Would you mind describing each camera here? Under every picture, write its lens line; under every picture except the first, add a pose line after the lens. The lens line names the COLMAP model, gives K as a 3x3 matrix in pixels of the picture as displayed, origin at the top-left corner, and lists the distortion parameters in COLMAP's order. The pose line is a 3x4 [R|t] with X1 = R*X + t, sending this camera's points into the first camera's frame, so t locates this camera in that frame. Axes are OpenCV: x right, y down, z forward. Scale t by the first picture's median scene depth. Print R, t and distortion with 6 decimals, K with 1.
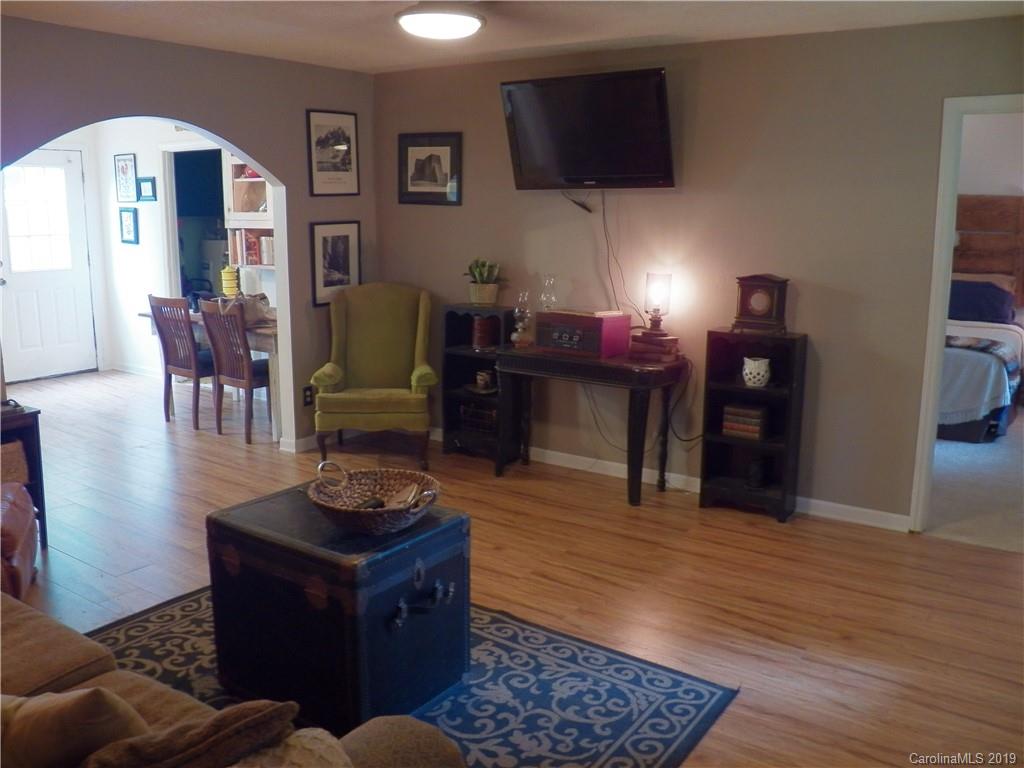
lens RADIAL K [[878.0, 0, 512.0], [0, 878.0, 384.0], [0, 0, 1]] dist [-0.114805, 0.015907]
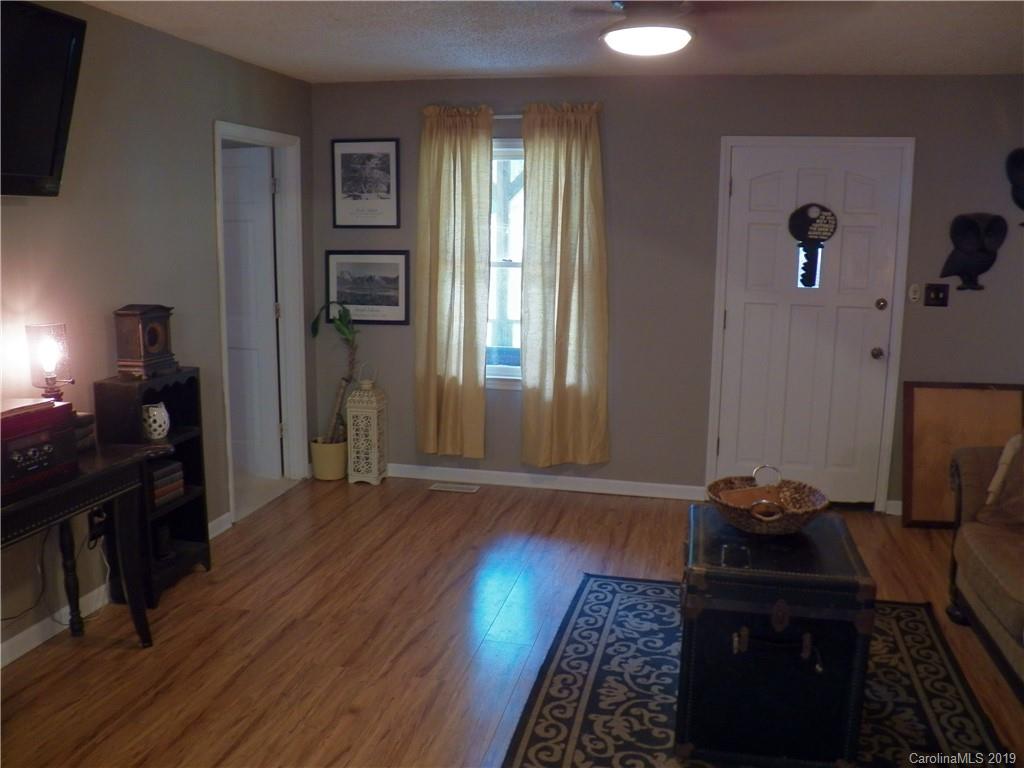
lens RADIAL K [[878.0, 0, 512.0], [0, 878.0, 384.0], [0, 0, 1]] dist [-0.114805, 0.015907]
pose [[-0.370246, -0.170154, 0.913217, -0.466486], [0.167037, 0.954862, 0.245636, -0.151922], [-0.913793, 0.243486, -0.325112, 0.749403]]
